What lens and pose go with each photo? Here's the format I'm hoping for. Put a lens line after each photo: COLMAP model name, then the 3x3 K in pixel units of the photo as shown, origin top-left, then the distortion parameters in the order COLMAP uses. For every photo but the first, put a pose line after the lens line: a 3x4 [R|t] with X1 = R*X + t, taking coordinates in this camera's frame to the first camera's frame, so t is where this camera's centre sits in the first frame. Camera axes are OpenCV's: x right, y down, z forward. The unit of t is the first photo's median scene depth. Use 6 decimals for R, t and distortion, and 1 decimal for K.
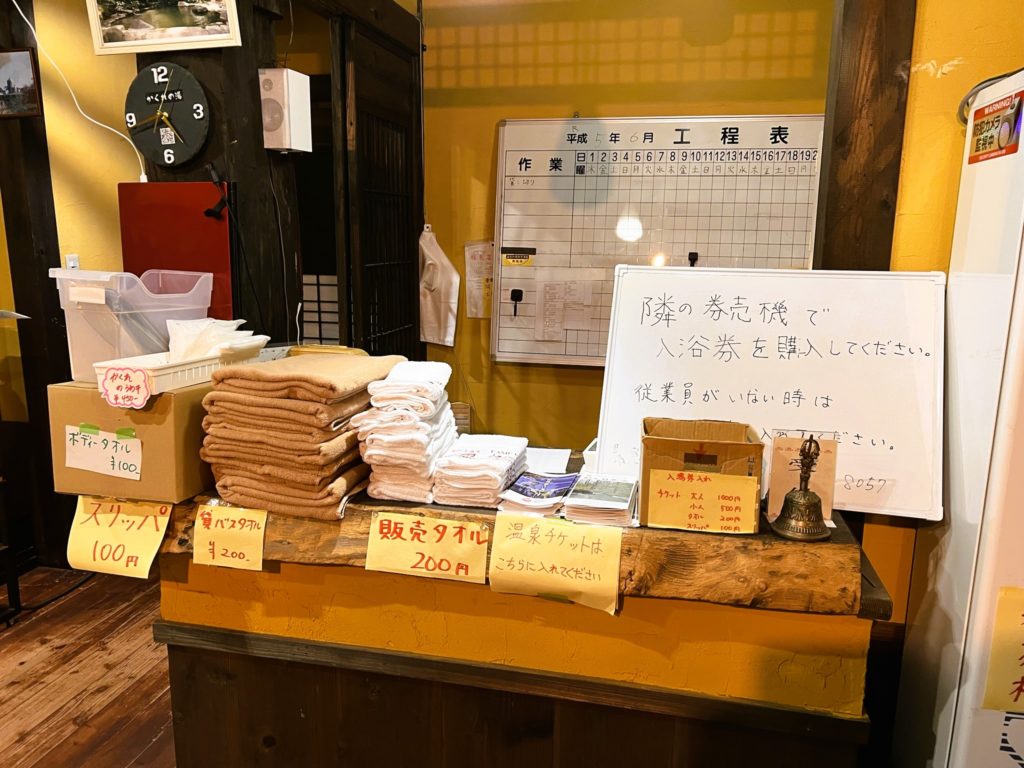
lens RADIAL K [[765.8, 0, 512.0], [0, 765.8, 384.0], [0, 0, 1]] dist [0.028897, -0.001808]
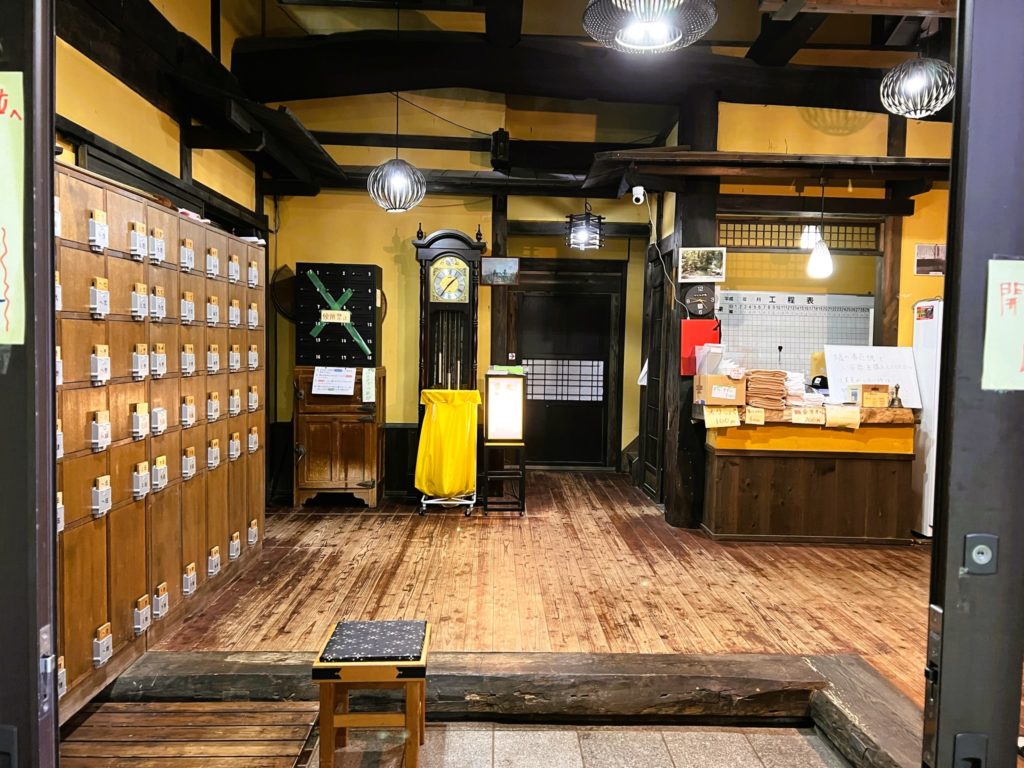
lens RADIAL K [[765.8, 0, 512.0], [0, 765.8, 384.0], [0, 0, 1]] dist [0.028897, -0.001808]
pose [[0.971270, -0.001566, 0.237976, -1.199031], [0.035633, 0.989662, -0.138920, 0.261964], [-0.235298, 0.143409, 0.961285, -1.150714]]
